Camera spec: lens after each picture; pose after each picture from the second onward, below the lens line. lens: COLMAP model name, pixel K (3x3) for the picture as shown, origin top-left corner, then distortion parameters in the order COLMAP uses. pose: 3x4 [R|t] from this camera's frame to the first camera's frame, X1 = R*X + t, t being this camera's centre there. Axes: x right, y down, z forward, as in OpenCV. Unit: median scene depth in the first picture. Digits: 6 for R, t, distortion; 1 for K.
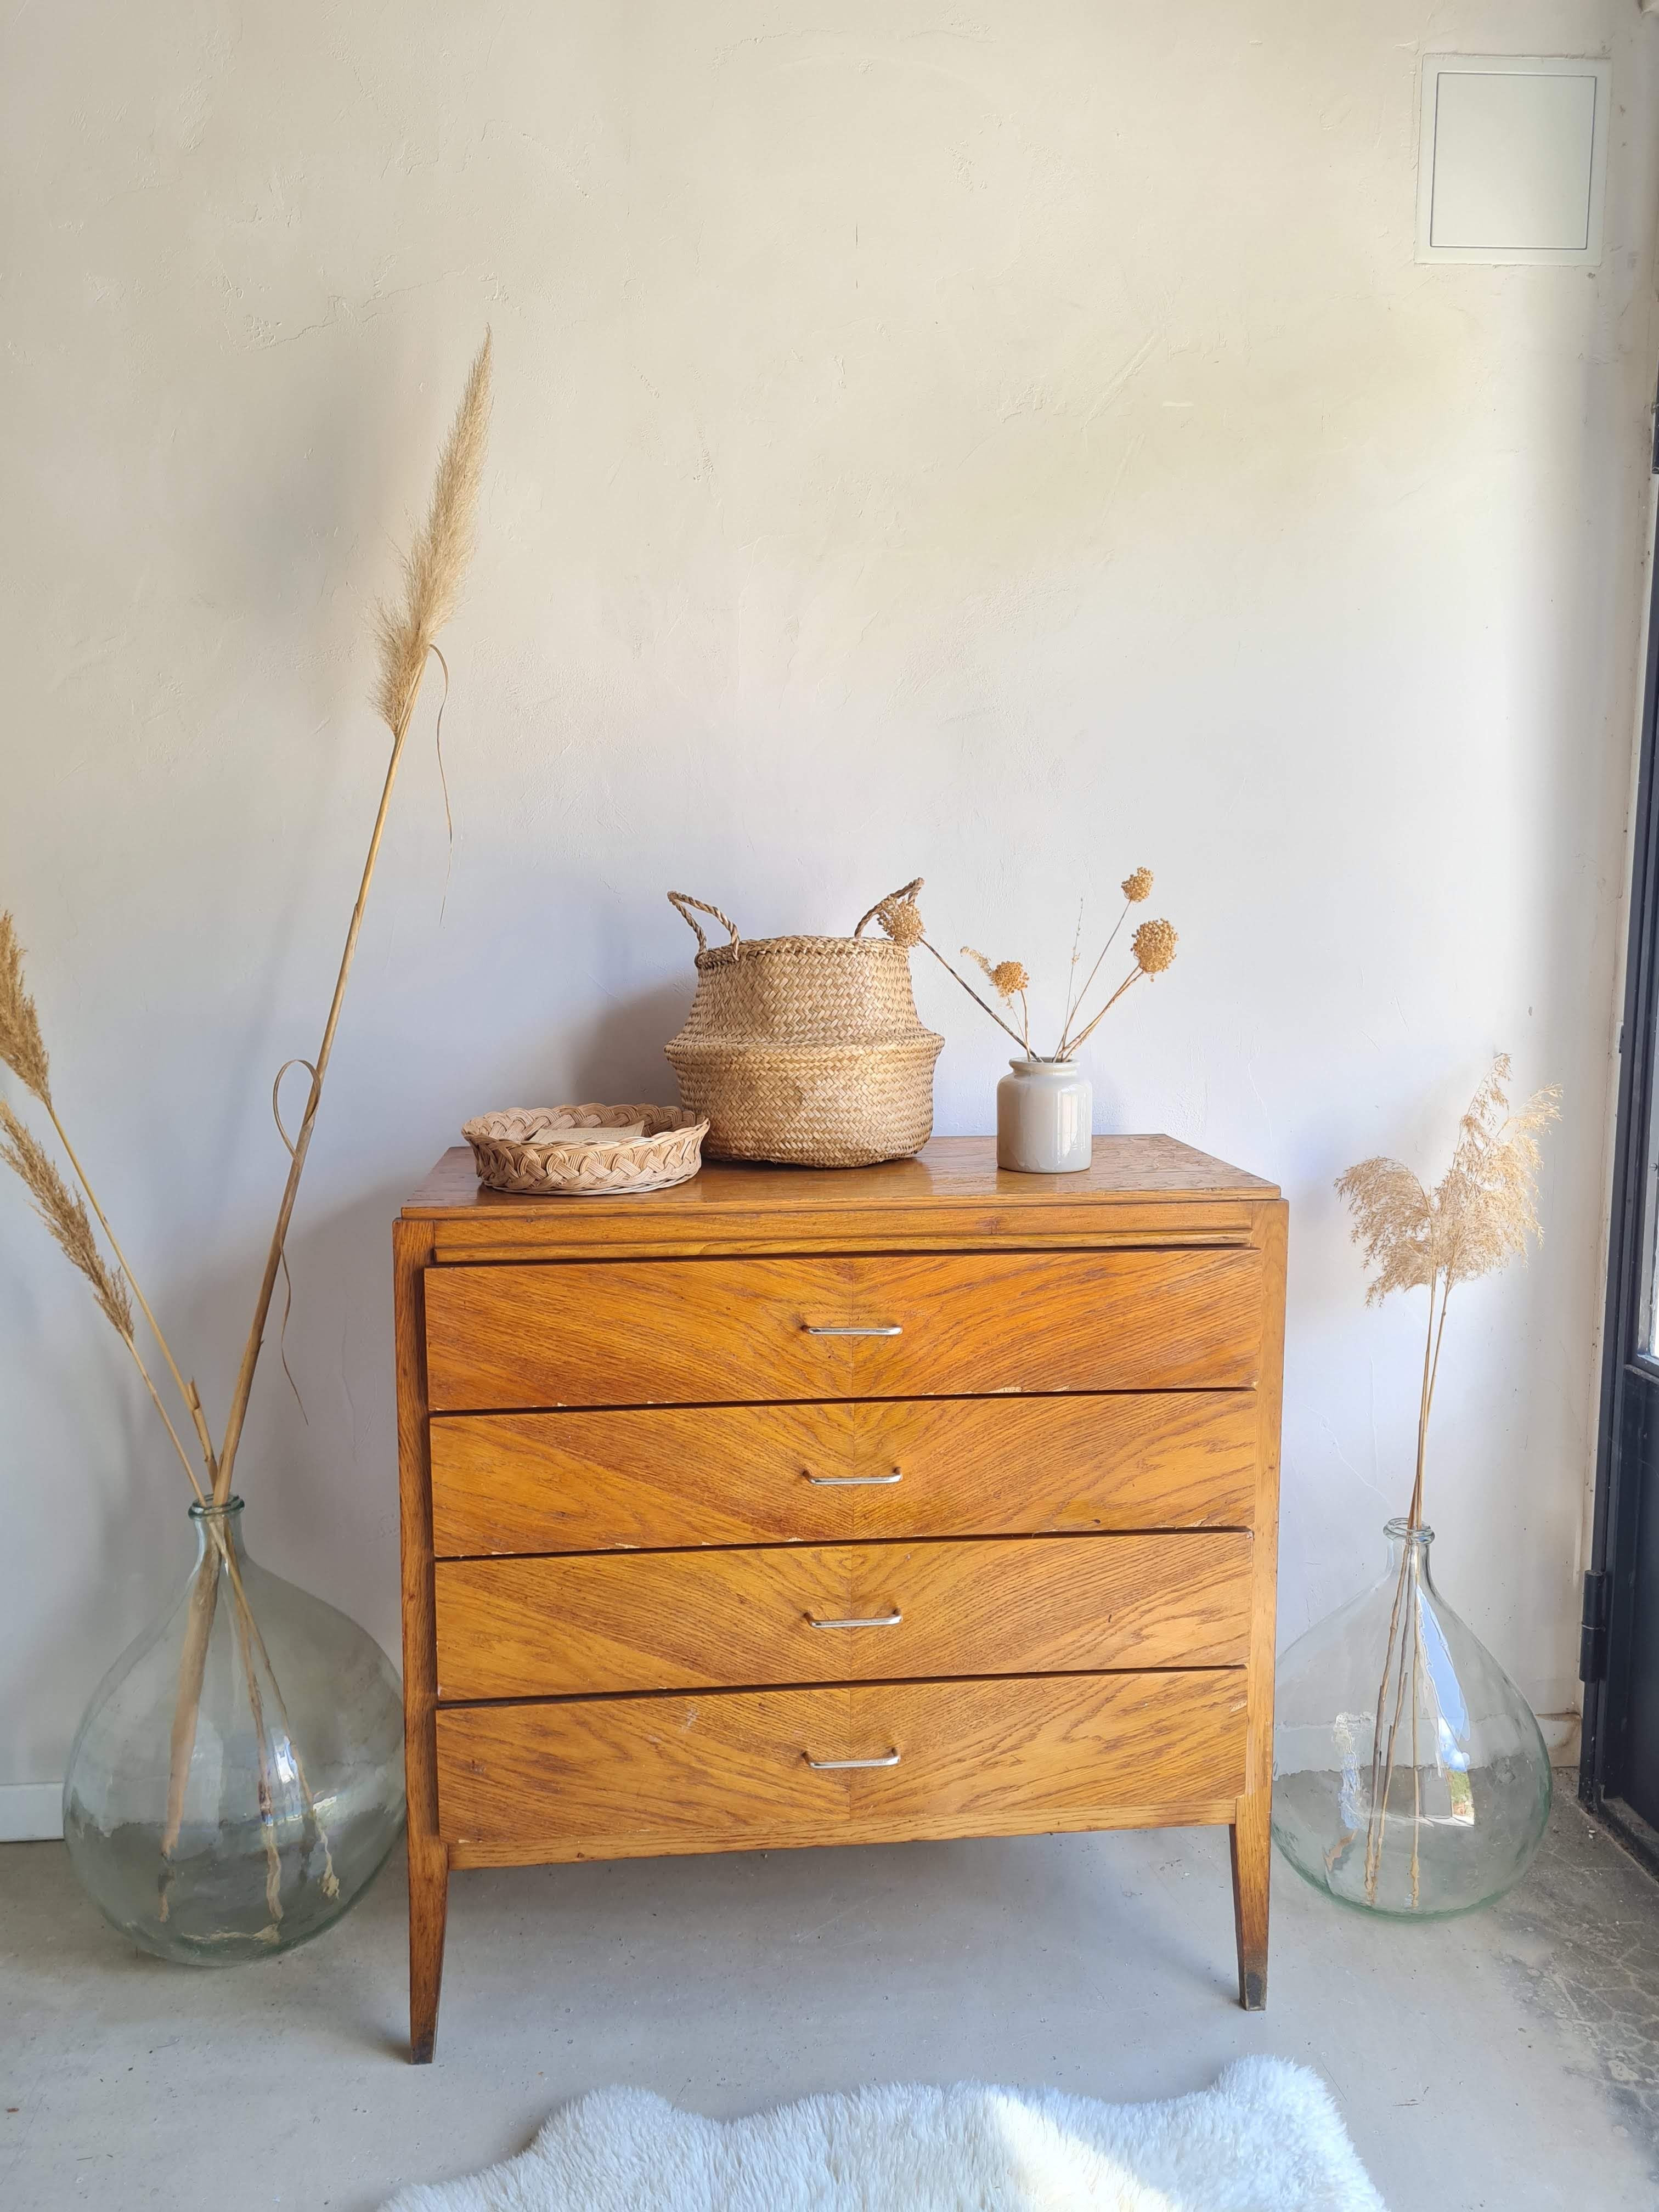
lens RADIAL K [[1661.5, 0, 822.4], [0, 1661.5, 1118.5], [0, 0, 1]] dist [0.049554, -0.024357]
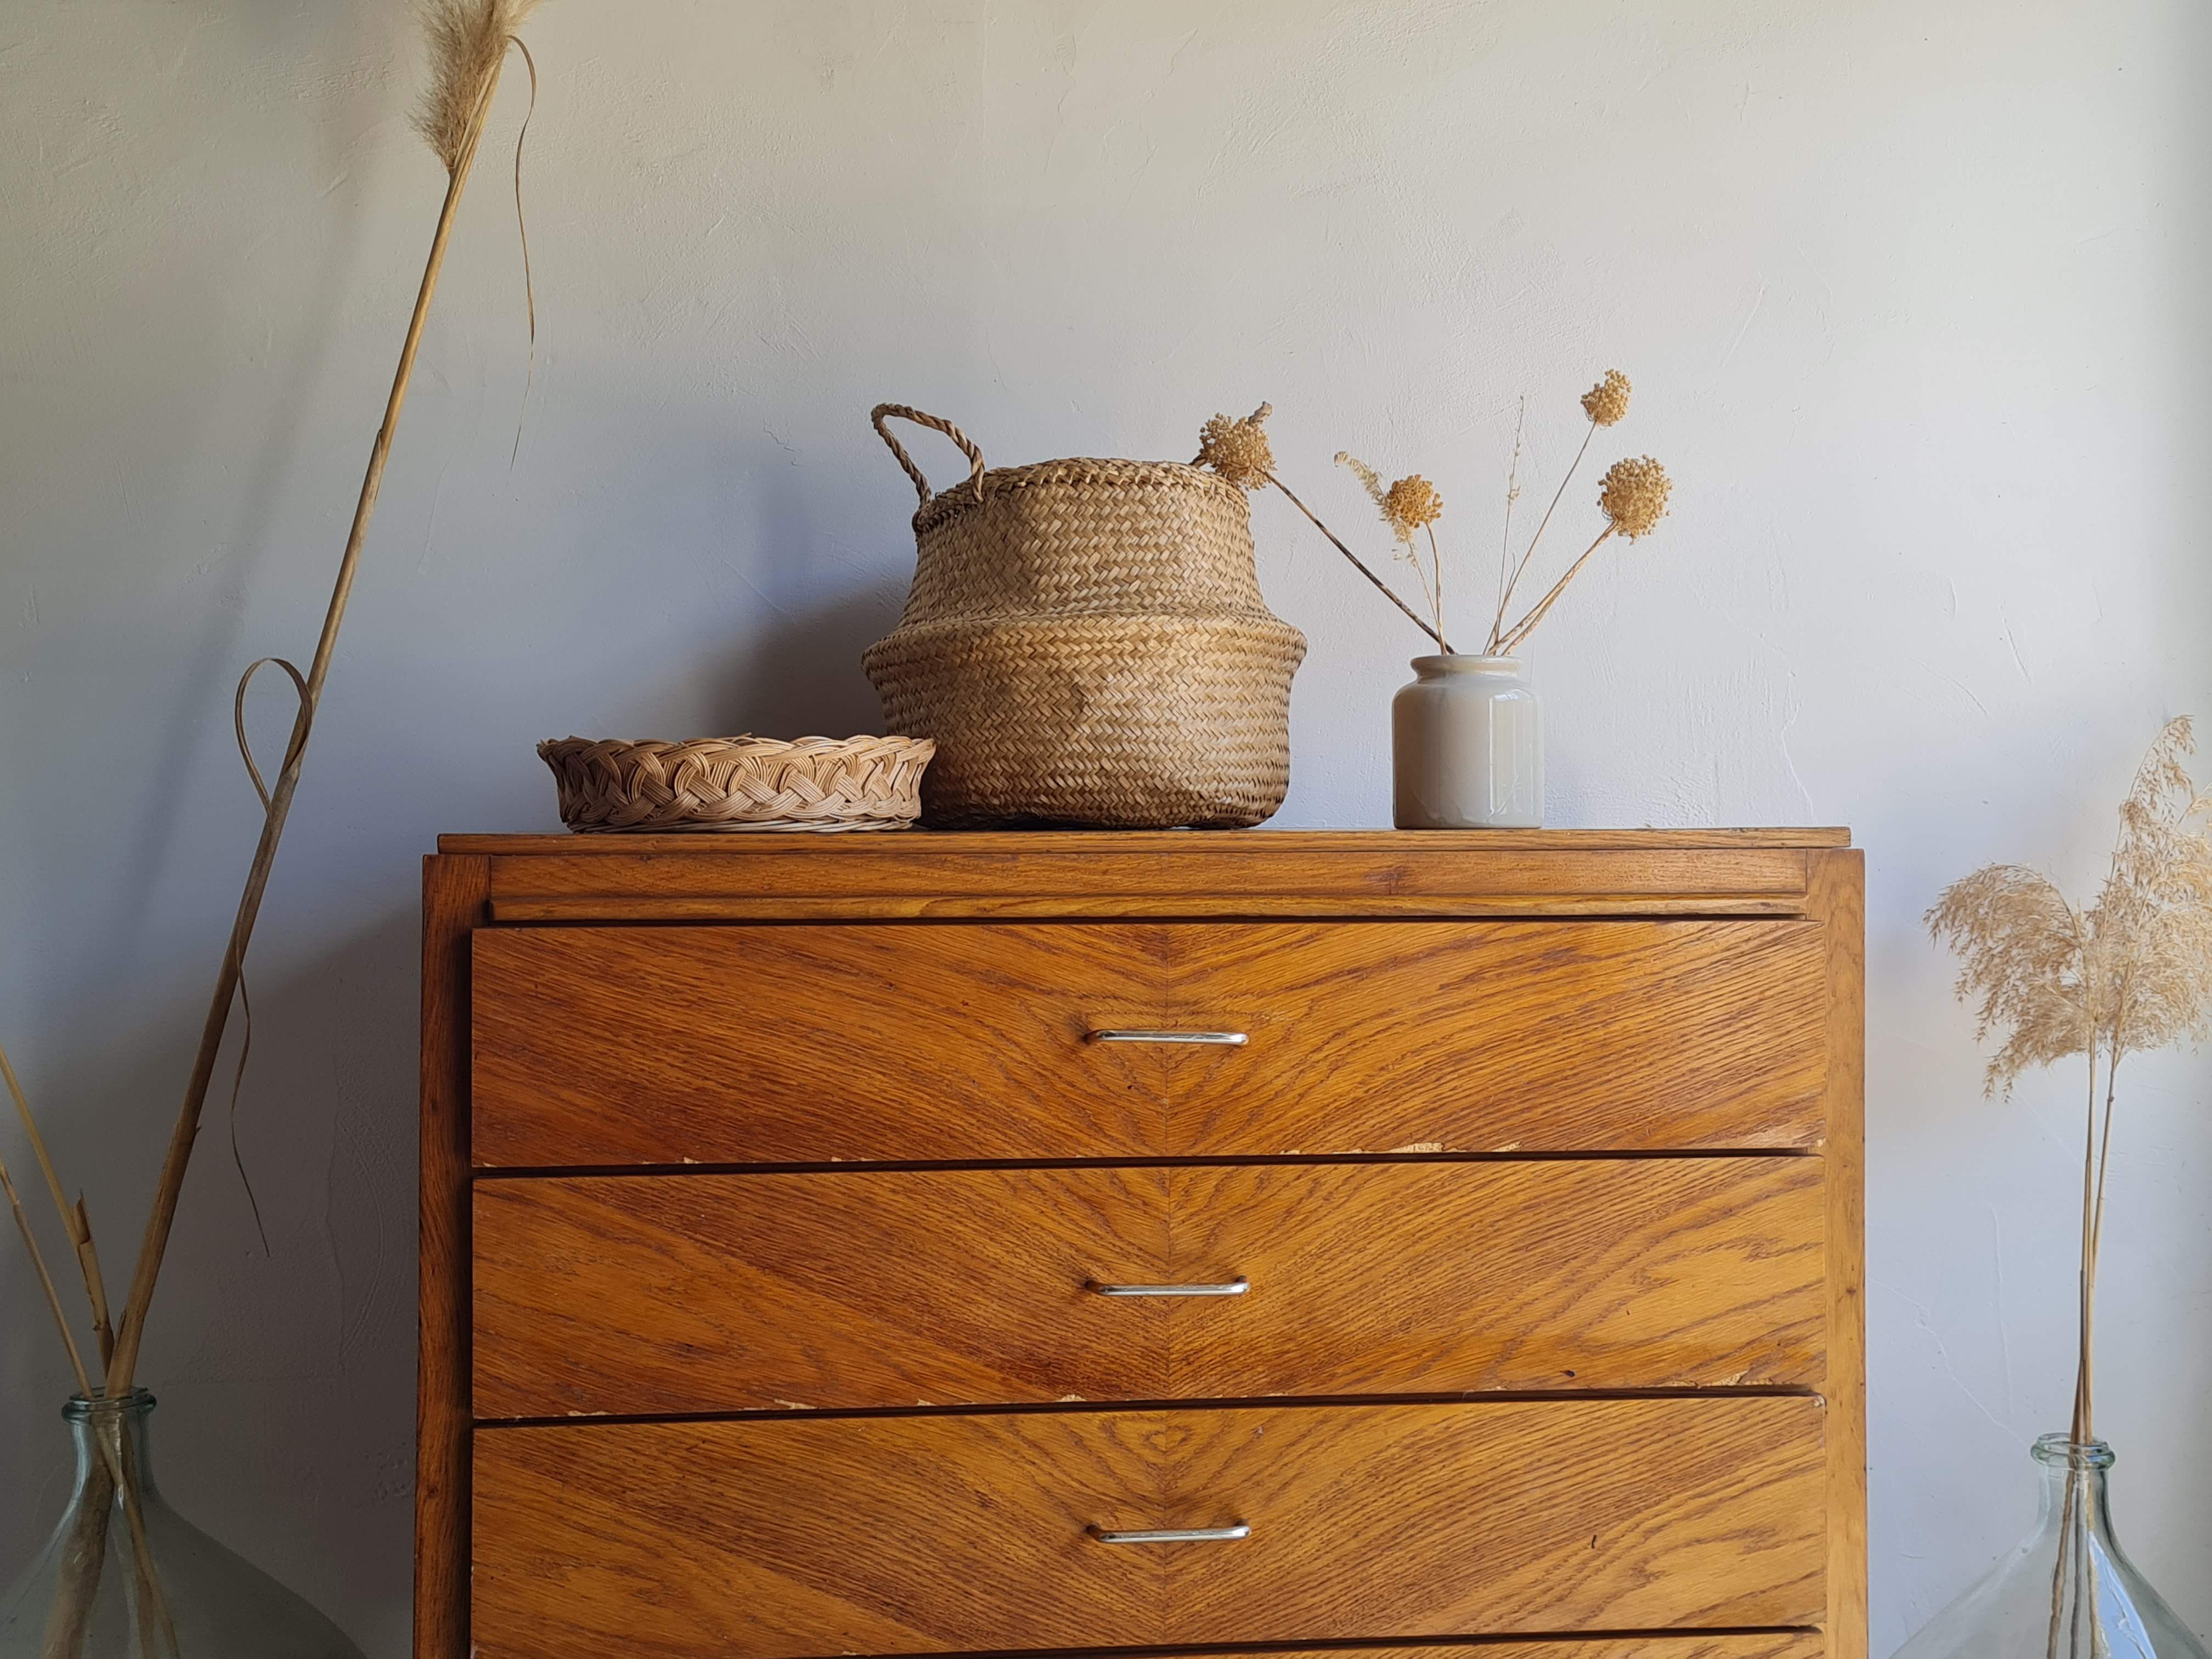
lens RADIAL K [[2562.7, 0, 1124.8], [0, 2562.7, 826.5], [0, 0, 1]] dist [0.039402, 0.000000]
pose [[0.999872, 0.001655, 0.015909, -0.012396], [0.000467, 0.991187, -0.132471, 0.168347], [-0.015988, 0.132462, 0.991059, 0.049170]]
